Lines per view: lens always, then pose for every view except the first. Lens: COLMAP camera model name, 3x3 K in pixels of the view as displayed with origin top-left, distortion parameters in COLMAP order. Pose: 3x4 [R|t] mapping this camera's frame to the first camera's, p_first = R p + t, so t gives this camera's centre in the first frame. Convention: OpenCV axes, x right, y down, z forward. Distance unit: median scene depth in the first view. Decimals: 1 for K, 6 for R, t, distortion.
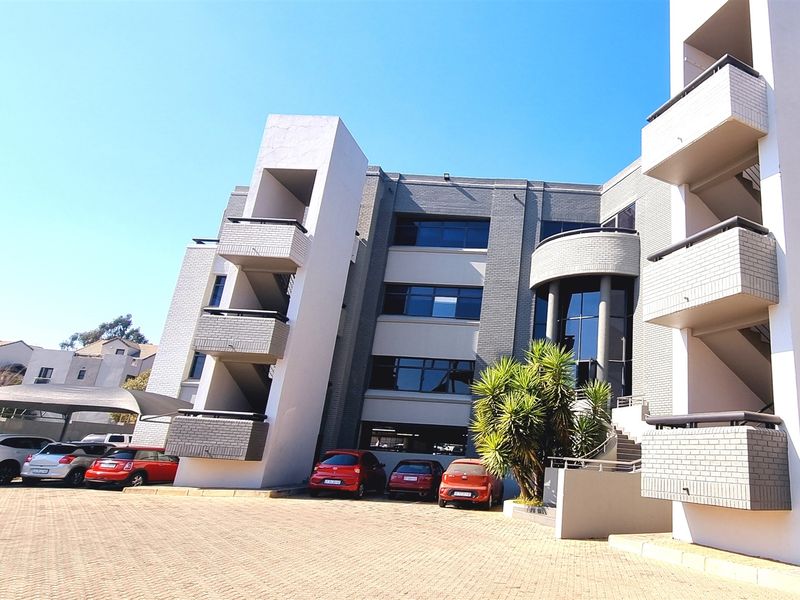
lens RADIAL K [[542.6, 0, 412.8], [0, 542.6, 297.3], [0, 0, 1]] dist [-0.001291, -0.000632]
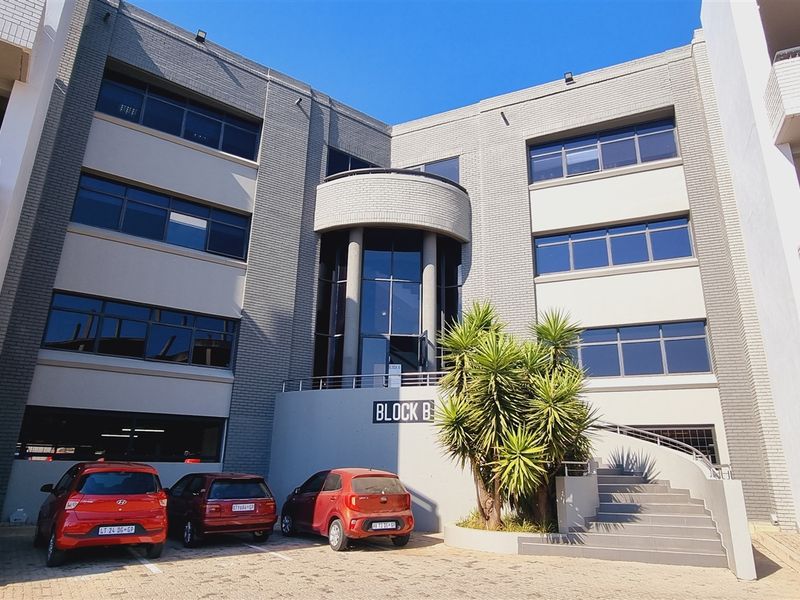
lens RADIAL K [[616.0, 0, 400.4], [0, 616.0, 293.0], [0, 0, 1]] dist [-0.001168, 0.001612]
pose [[0.710931, 0.141859, 0.688806, -0.259018], [-0.167720, 0.985383, -0.029832, 0.070853], [-0.682970, -0.094318, 0.724332, 0.303546]]
